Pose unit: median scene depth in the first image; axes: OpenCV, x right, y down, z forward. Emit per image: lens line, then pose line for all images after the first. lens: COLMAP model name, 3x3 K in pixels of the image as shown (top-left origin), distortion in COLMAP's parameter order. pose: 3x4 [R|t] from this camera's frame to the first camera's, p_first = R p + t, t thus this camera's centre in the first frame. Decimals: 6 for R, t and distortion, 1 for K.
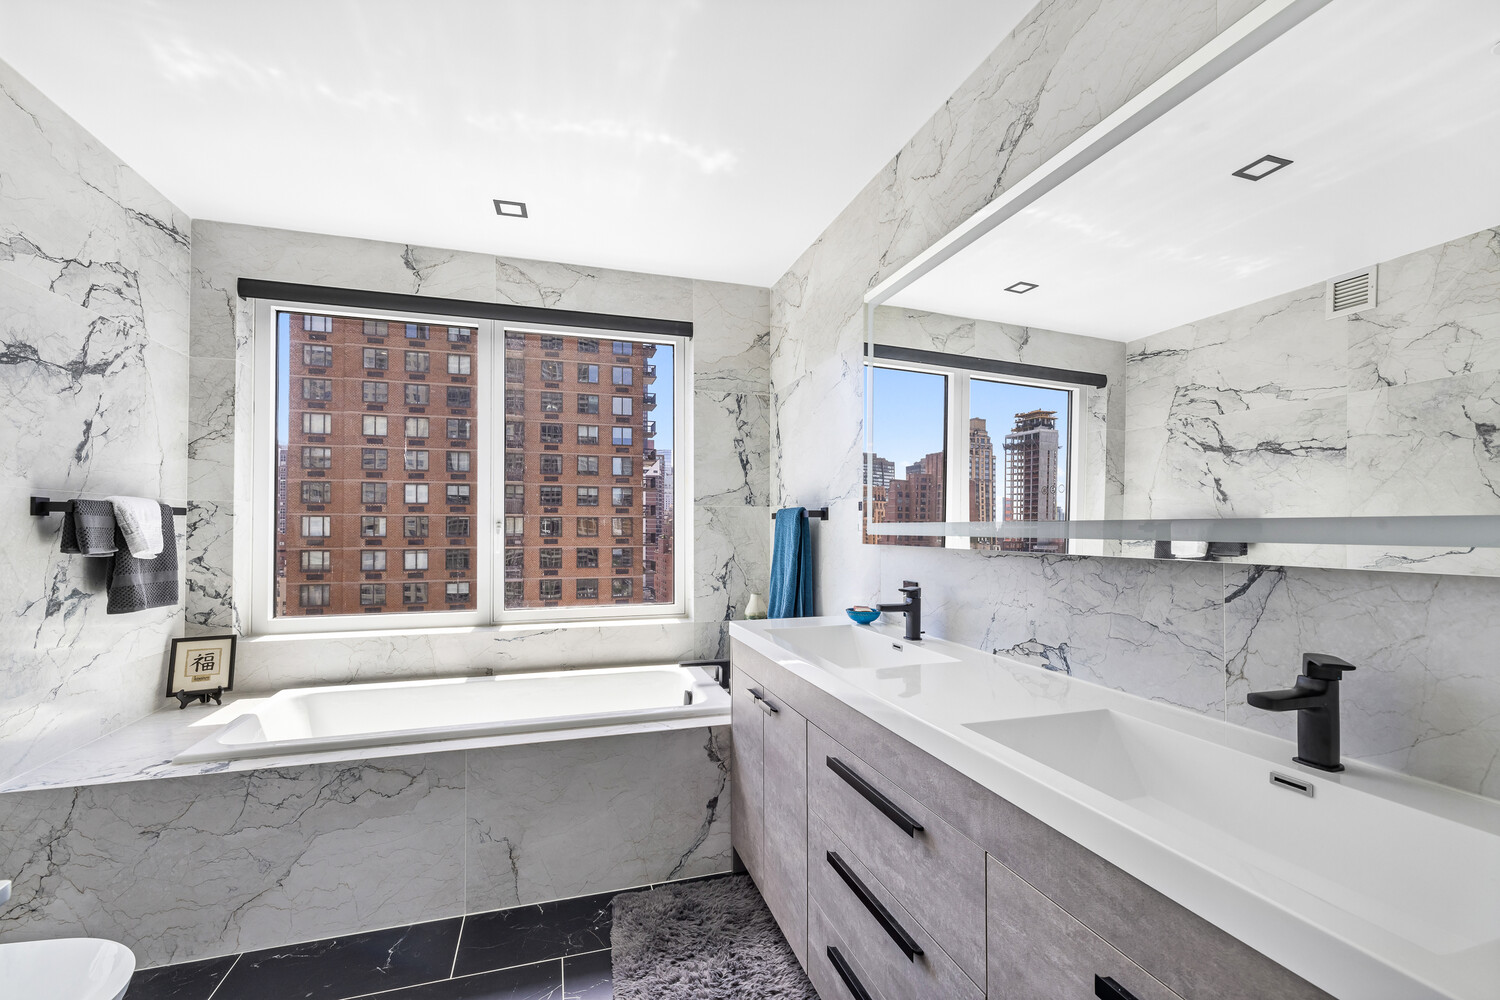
lens RADIAL K [[632.9, 0, 750.1], [0, 632.9, 517.1], [0, 0, 1]] dist [0.002073, 0.000483]
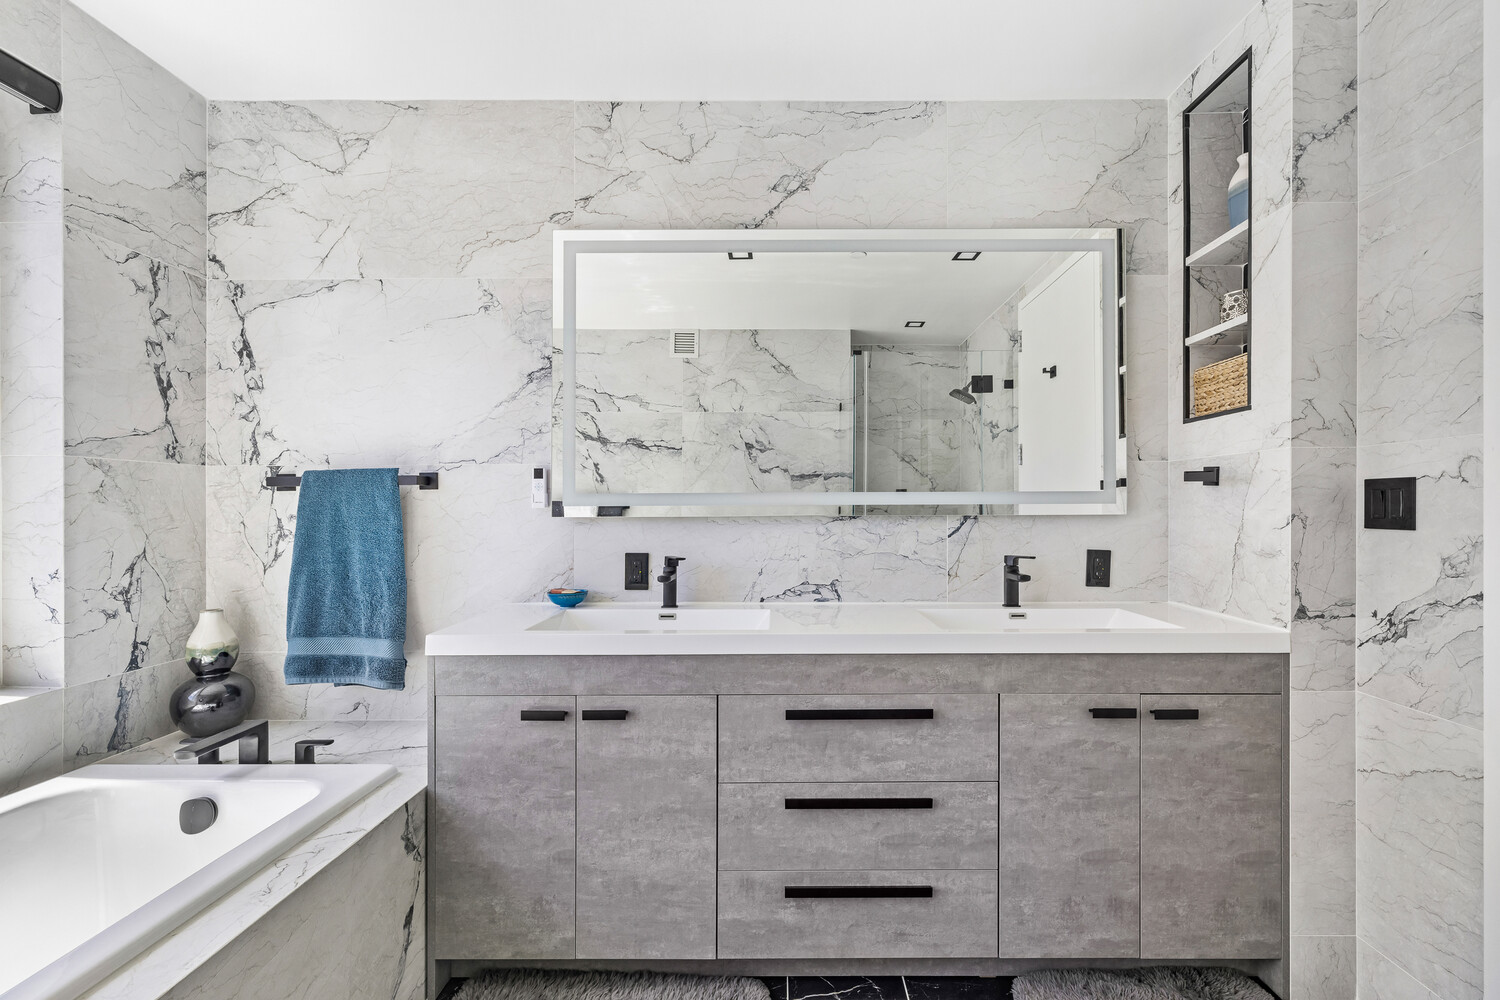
lens RADIAL K [[667.2, 0, 757.7], [0, 667.2, 508.6], [0, 0, 1]] dist [0.000783, 0.000182]
pose [[0.301915, -0.004422, 0.953325, -0.461959], [-0.011088, 0.999905, 0.008150, 0.014953], [-0.953270, -0.013031, 0.301837, 0.345634]]
